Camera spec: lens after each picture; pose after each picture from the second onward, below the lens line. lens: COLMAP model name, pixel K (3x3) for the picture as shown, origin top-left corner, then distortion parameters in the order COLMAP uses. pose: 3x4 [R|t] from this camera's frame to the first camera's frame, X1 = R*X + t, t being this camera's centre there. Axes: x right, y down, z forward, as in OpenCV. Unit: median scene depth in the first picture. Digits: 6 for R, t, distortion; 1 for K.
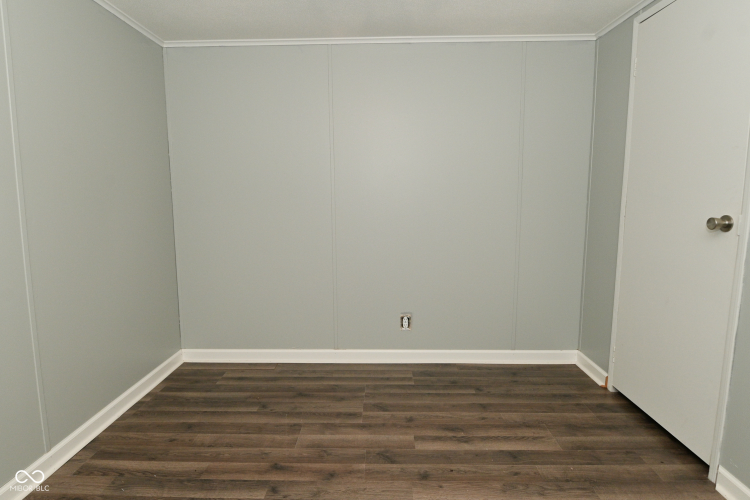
lens RADIAL K [[402.7, 0, 375.8], [0, 402.7, 244.2], [0, 0, 1]] dist [0.006173, -0.011373]
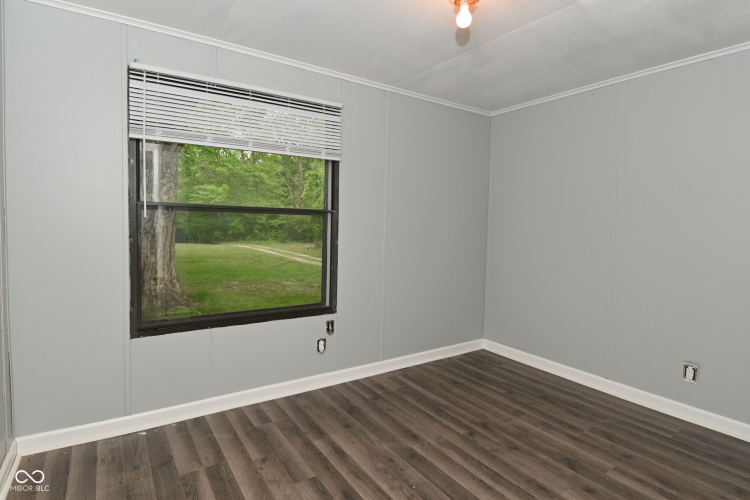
lens RADIAL K [[402.7, 0, 374.7], [0, 402.7, 248.3], [0, 0, 1]] dist [0.006173, -0.011373]
pose [[0.569048, 0.071213, -0.819215, 0.471829], [-0.126885, 0.991916, -0.001912, 0.020206], [0.812456, 0.105034, 0.573483, -0.089475]]
